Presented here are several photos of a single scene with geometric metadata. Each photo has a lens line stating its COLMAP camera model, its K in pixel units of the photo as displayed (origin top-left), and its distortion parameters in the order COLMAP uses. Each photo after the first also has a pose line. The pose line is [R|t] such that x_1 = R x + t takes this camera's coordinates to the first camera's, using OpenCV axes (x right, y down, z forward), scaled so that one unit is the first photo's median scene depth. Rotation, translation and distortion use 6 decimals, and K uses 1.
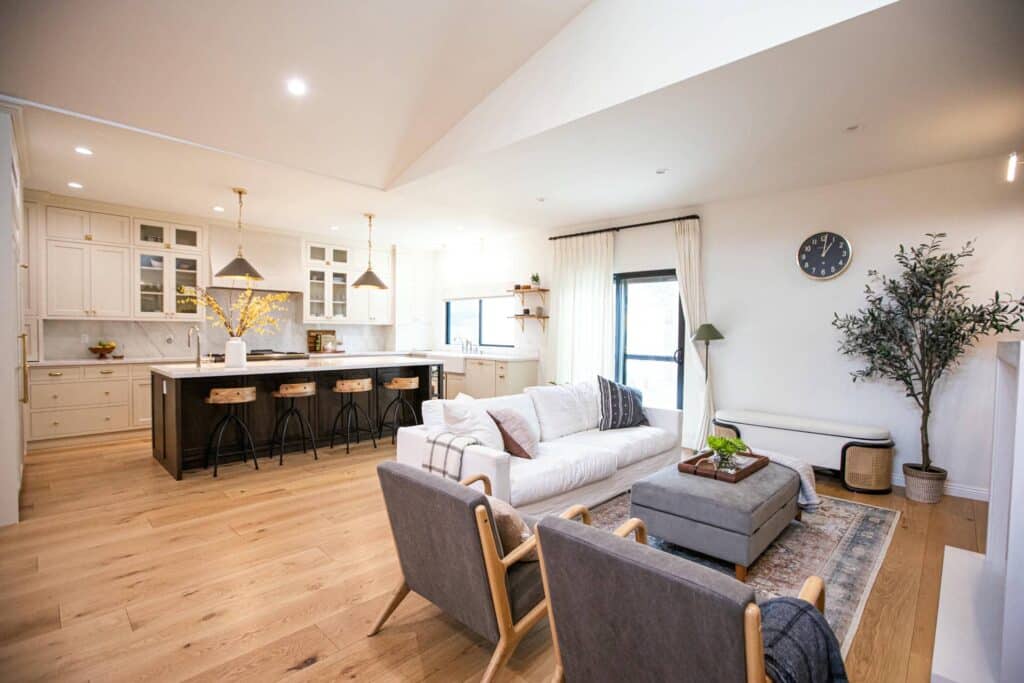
lens RADIAL K [[473.8, 0, 512.0], [0, 473.8, 341.5], [0, 0, 1]] dist [-0.048343, 0.020095]
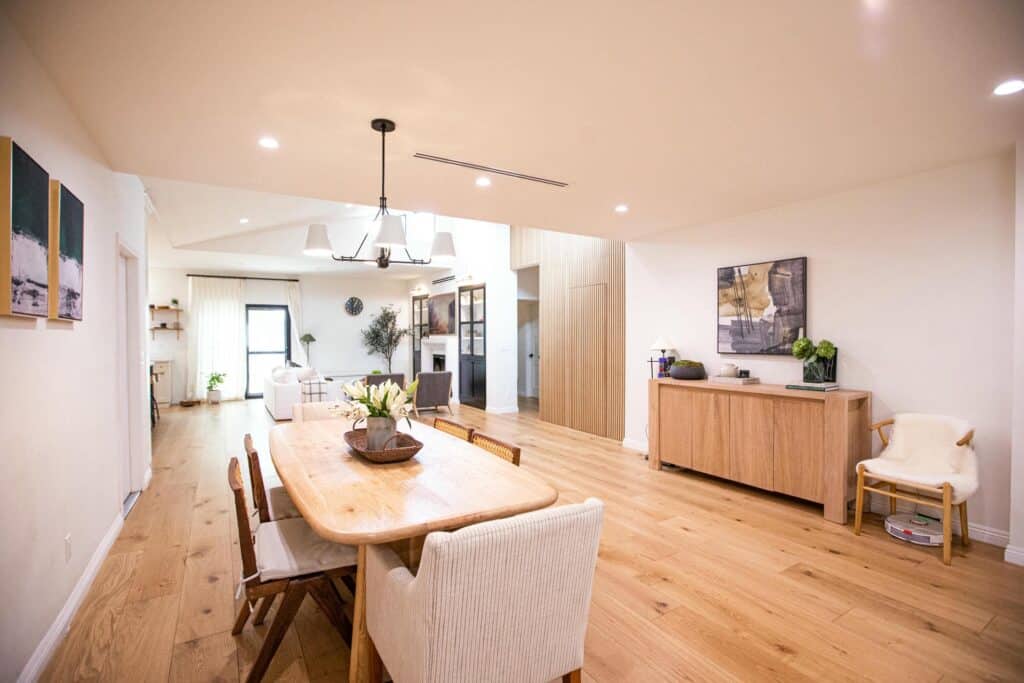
lens RADIAL K [[478.0, 0, 512.0], [0, 478.0, 341.5], [0, 0, 1]] dist [-0.039365, 0.000431]
pose [[0.244393, -0.022468, 0.969416, -1.280197], [0.033680, 0.999325, 0.014670, -0.004193], [-0.969091, 0.029065, 0.244985, -0.353377]]
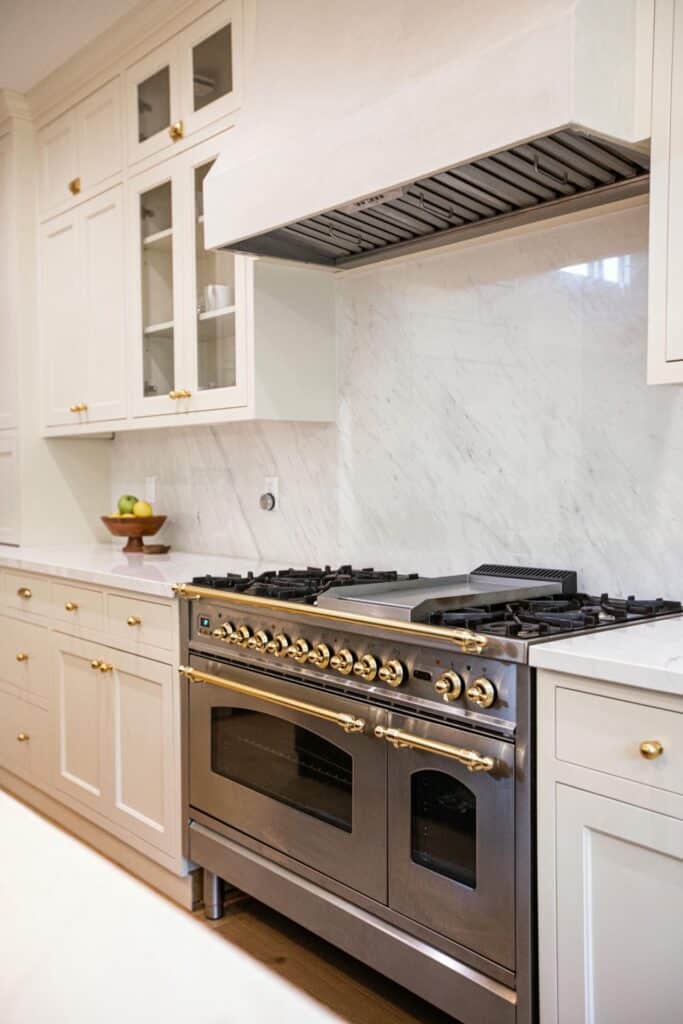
lens RADIAL K [[945.5, 0, 373.8], [0, 945.5, 514.2], [0, 0, 1]] dist [0.009527, 0.006651]
pose [[-0.090841, 0.029868, -0.995417, -0.236083], [-0.023249, 0.999214, 0.032103, -0.014218], [0.995594, 0.026059, -0.090075, 1.217929]]
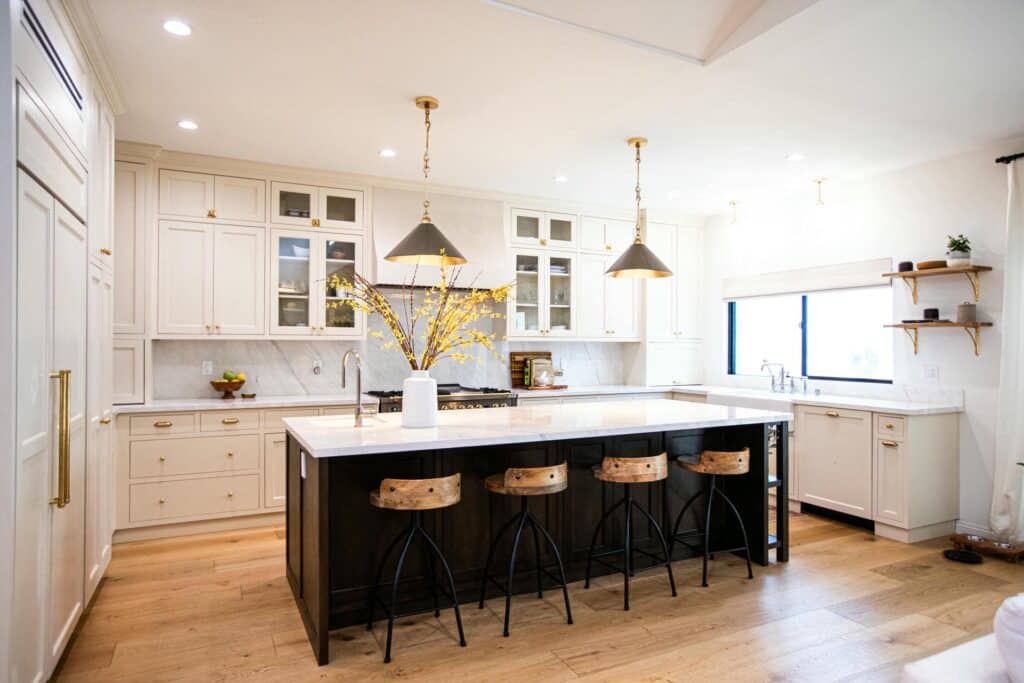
lens RADIAL K [[612.3, 0, 512.0], [0, 612.3, 341.5], [0, 0, 1]] dist [-0.020749, 0.003457]
pose [[0.943200, -0.009343, -0.332095, -0.221197], [-0.001300, 0.999493, -0.031809, -0.016554], [0.332223, 0.030434, 0.942710, 0.318252]]
